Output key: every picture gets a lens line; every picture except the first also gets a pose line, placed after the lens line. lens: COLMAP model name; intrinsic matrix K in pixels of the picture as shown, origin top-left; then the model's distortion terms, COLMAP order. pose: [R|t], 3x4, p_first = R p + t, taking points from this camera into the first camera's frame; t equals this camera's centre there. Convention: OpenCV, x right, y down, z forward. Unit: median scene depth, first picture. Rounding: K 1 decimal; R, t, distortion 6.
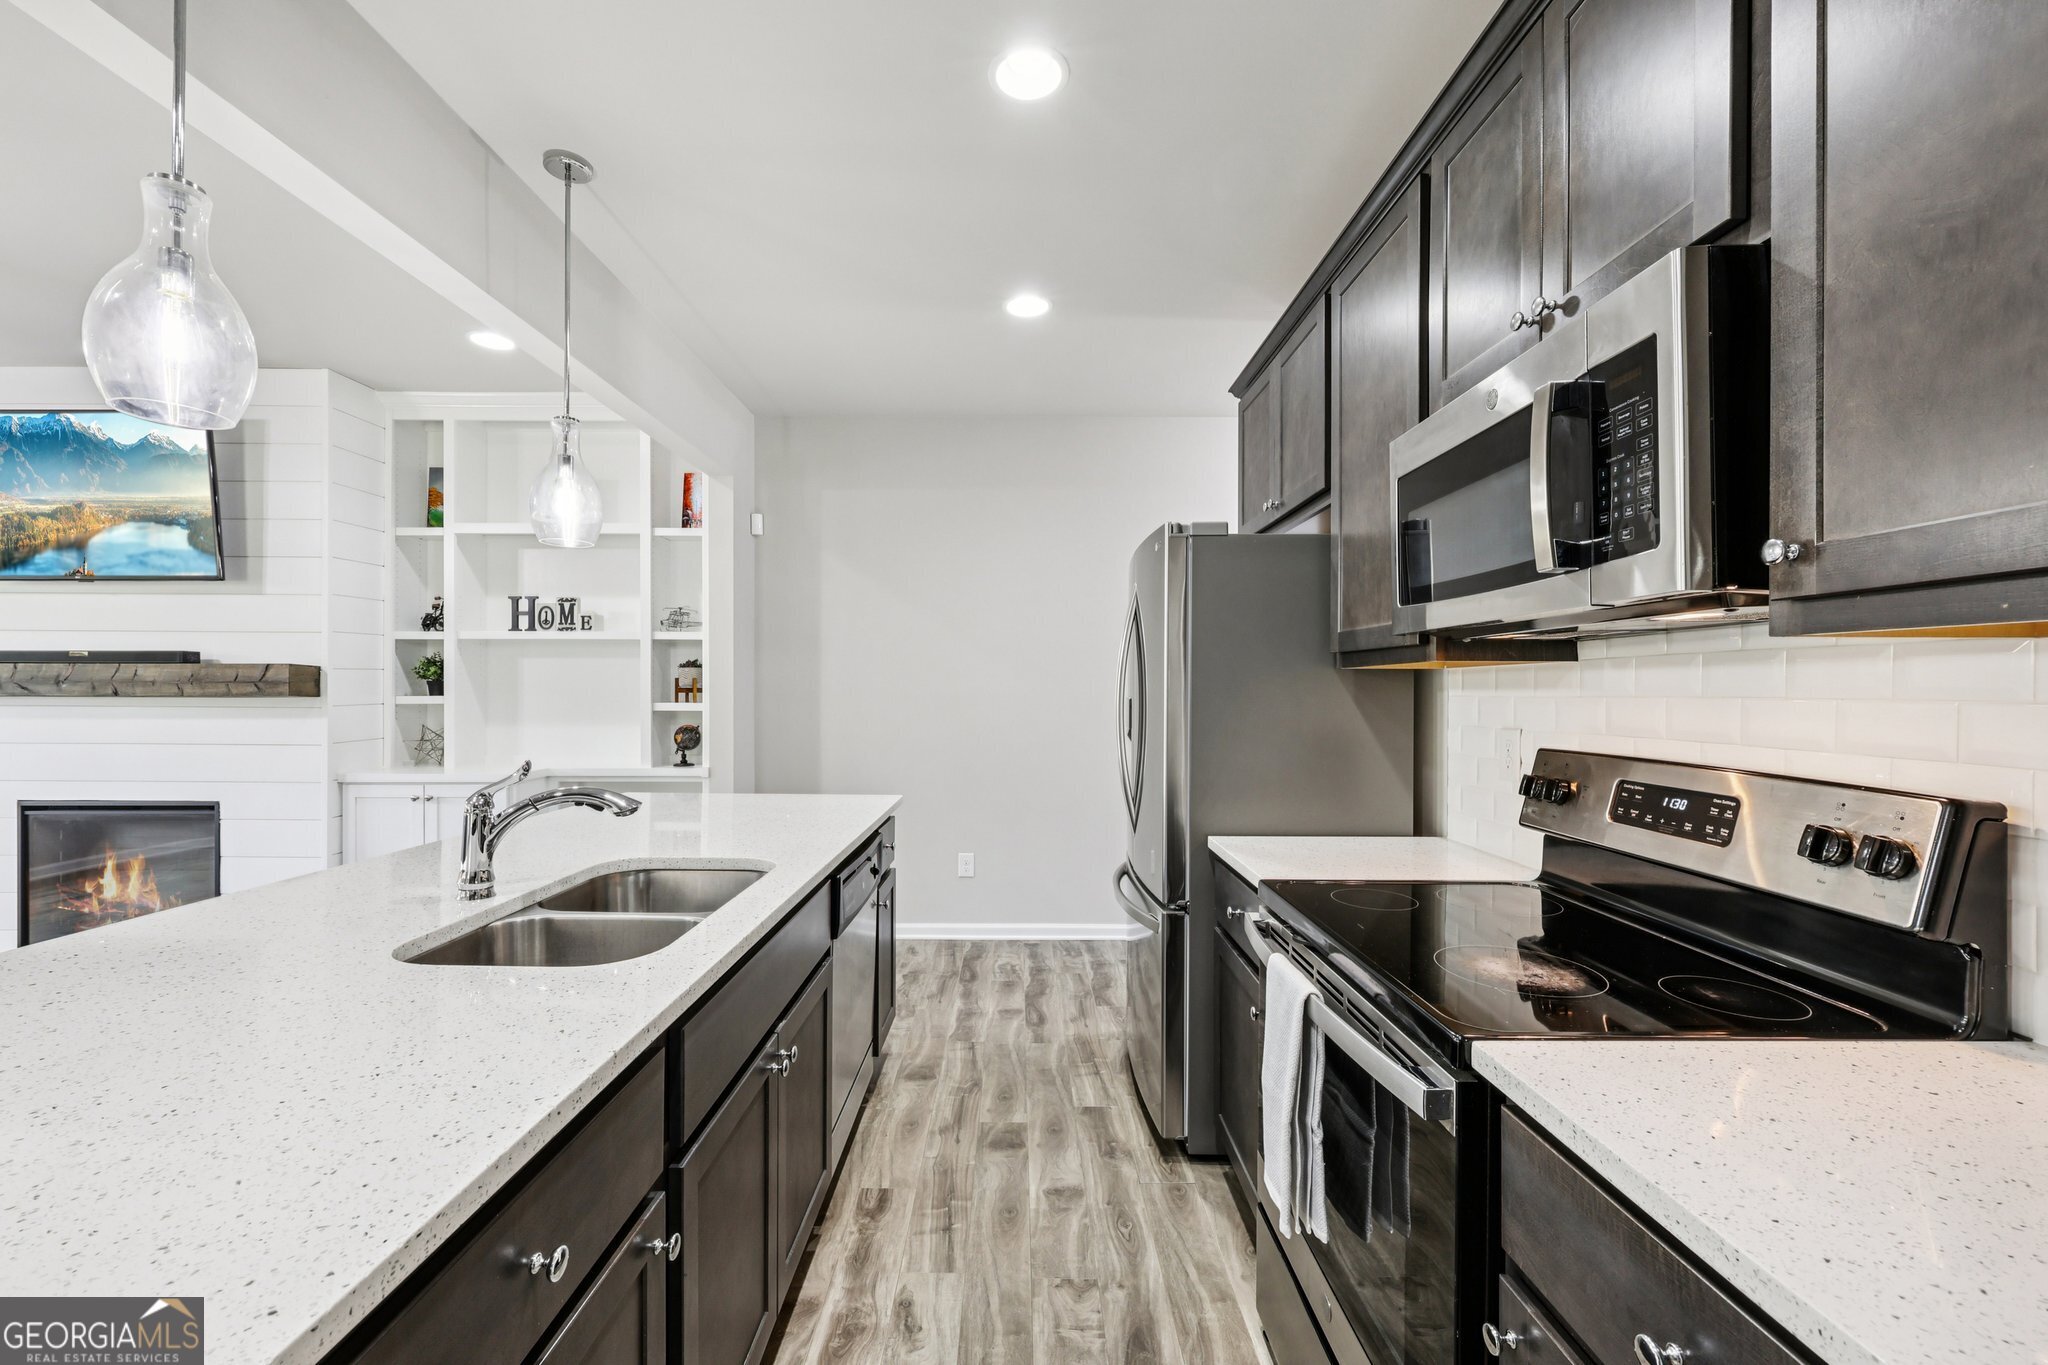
lens RADIAL K [[834.6, 0, 1024.0], [0, 834.6, 682.5], [0, 0, 1]] dist [-0.048013, 0.034303]
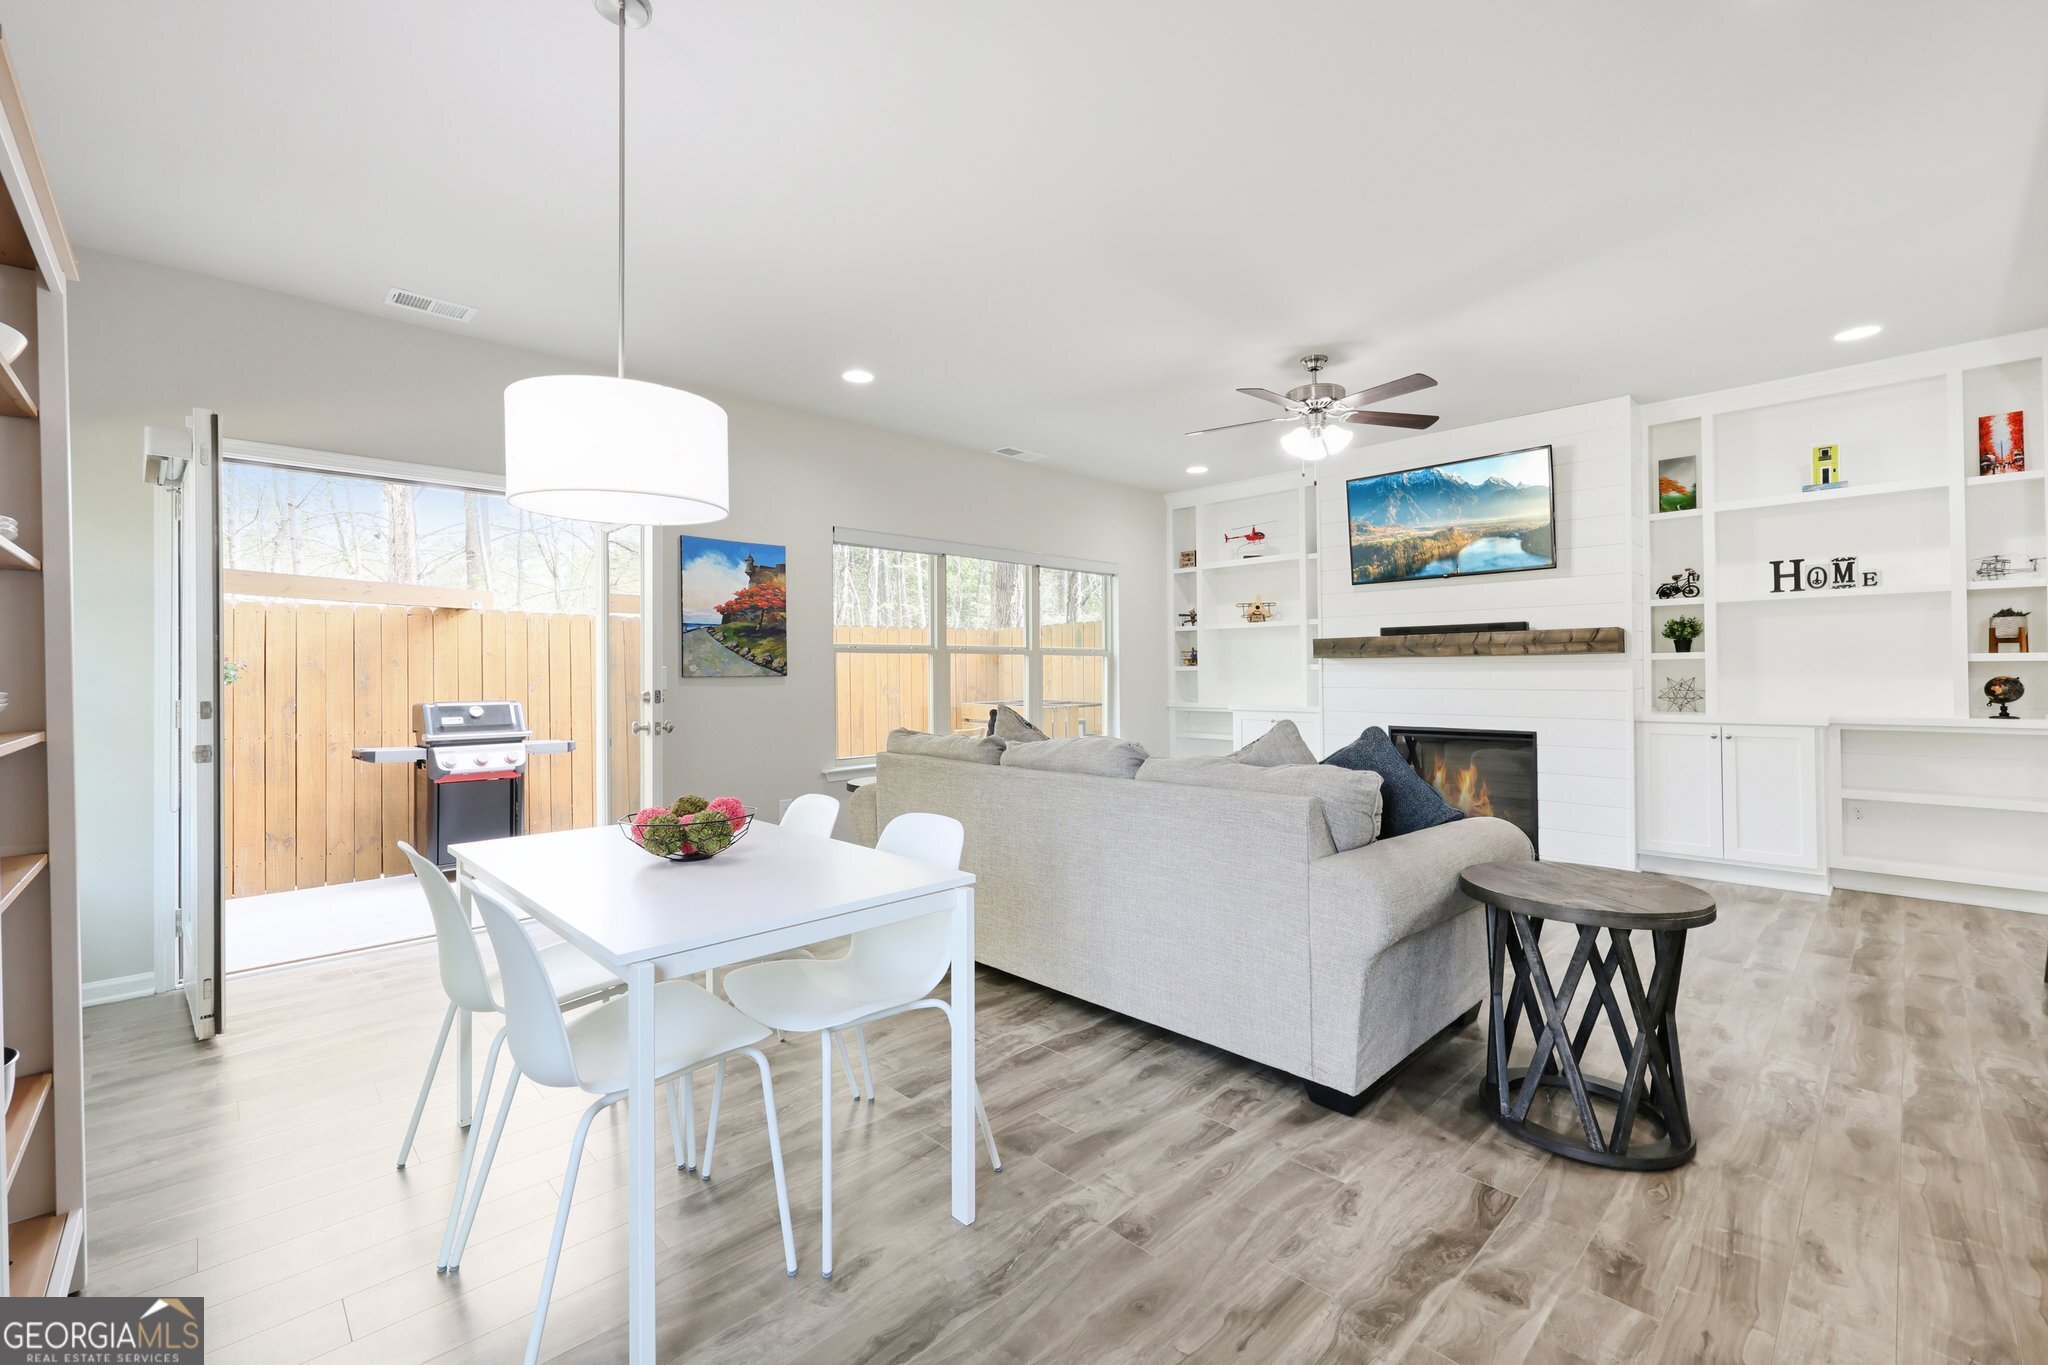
lens RADIAL K [[850.5, 0, 1026.2], [0, 850.5, 667.6], [0, 0, 1]] dist [0.000772, -0.000268]
pose [[0.686917, -0.014043, -0.726600, -0.525467], [0.014153, 0.999882, -0.005946, 0.034397], [0.726598, -0.006199, 0.687035, -0.574053]]
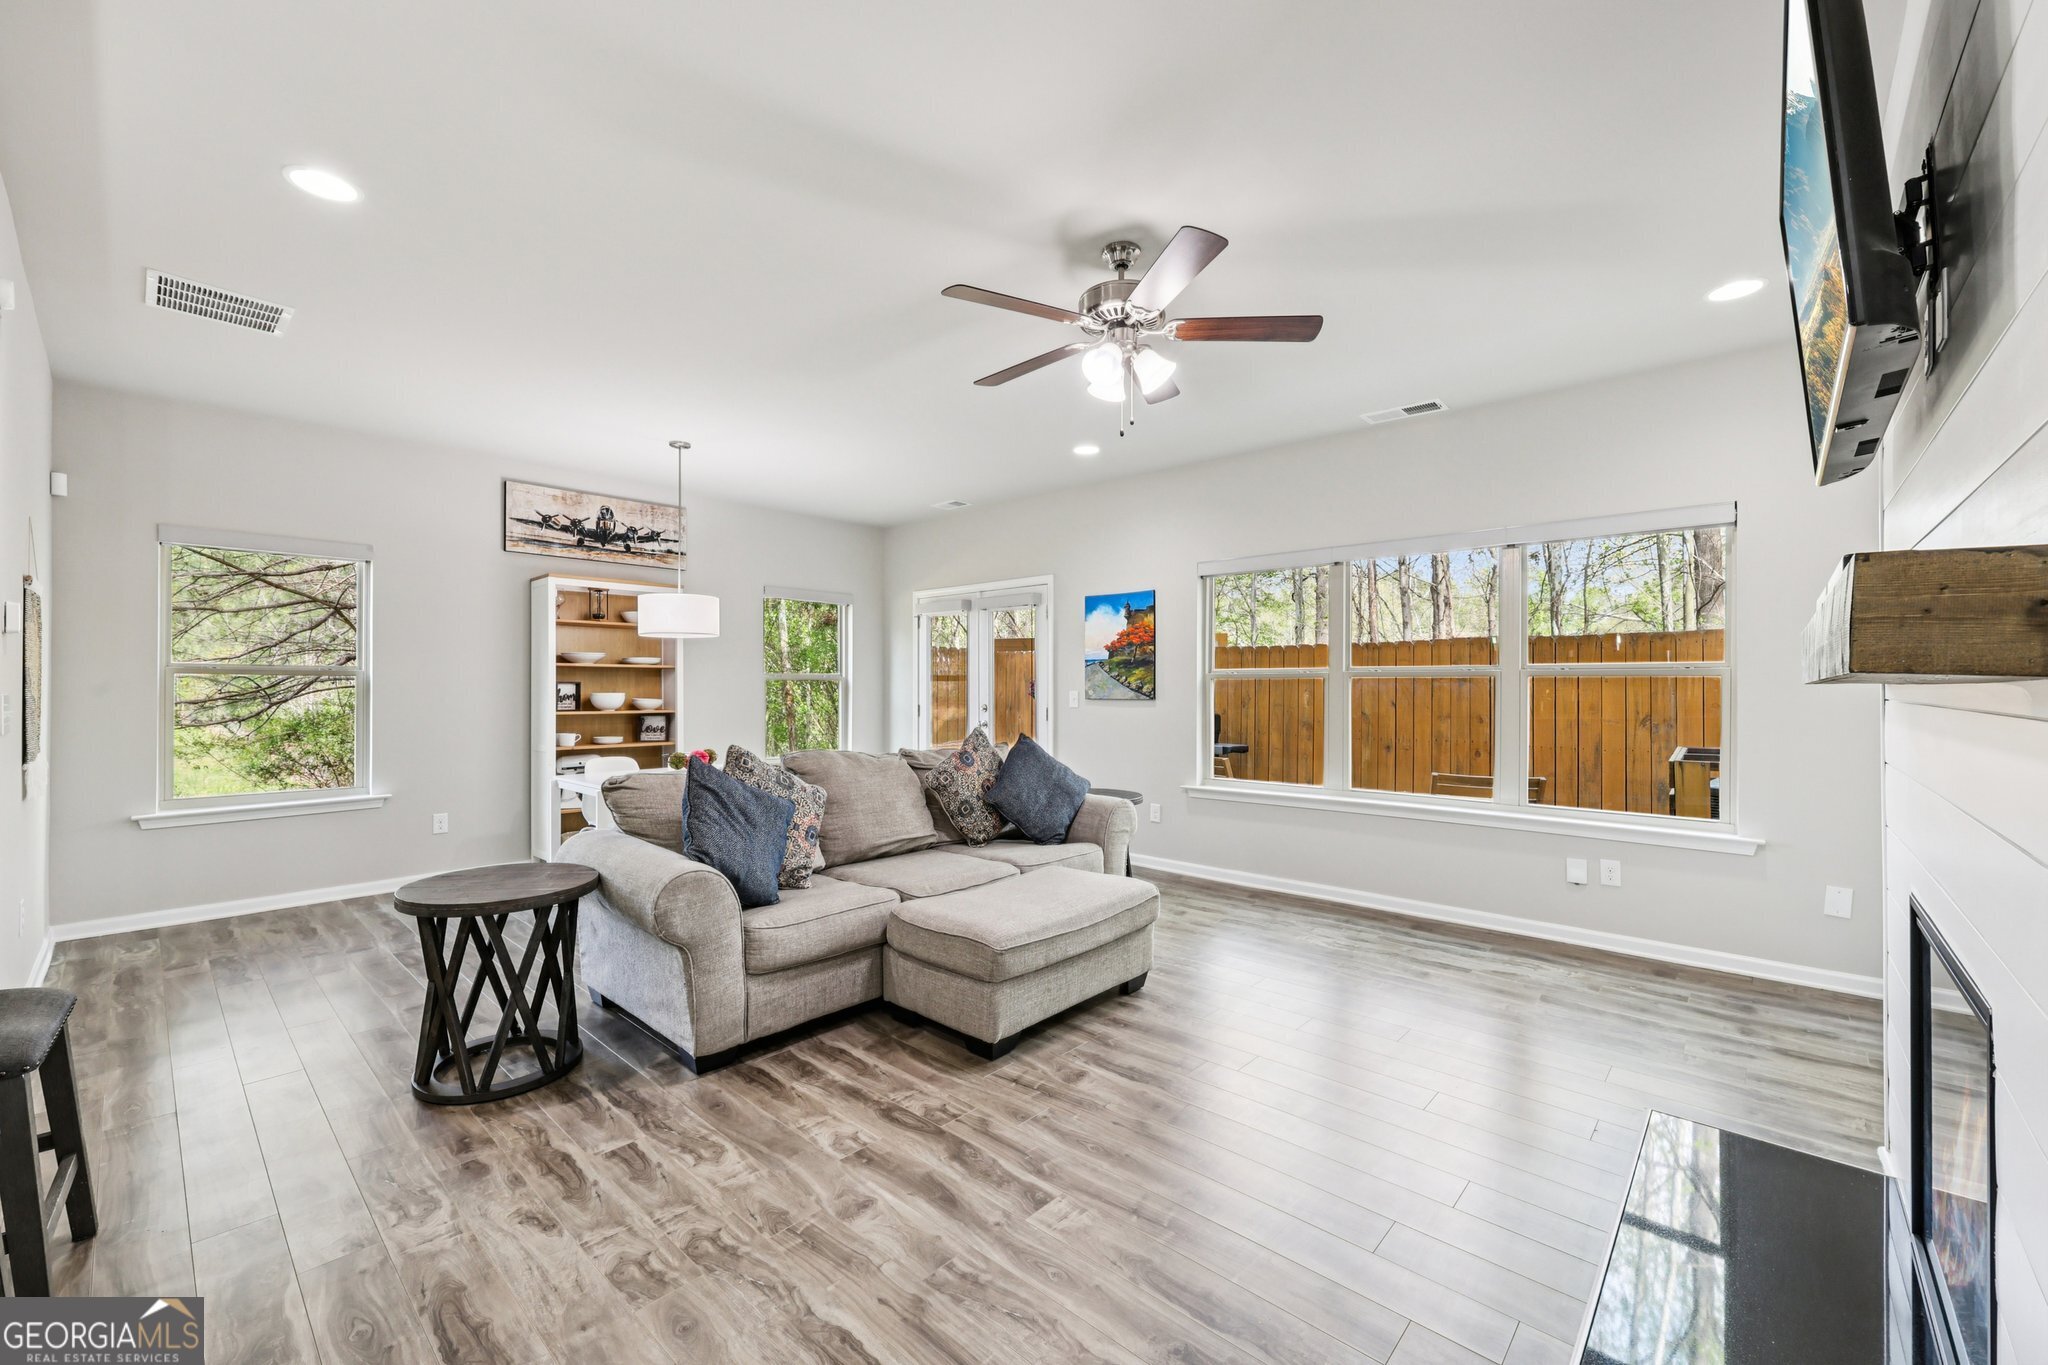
lens RADIAL K [[819.0, 0, 1015.7], [0, 819.0, 685.6], [0, 0, 1]] dist [-0.000895, 0.000112]
pose [[-0.685717, -0.007777, -0.727826, -0.476060], [-0.000302, 0.999946, -0.010400, 0.023987], [0.727868, -0.006911, -0.685683, 0.930132]]
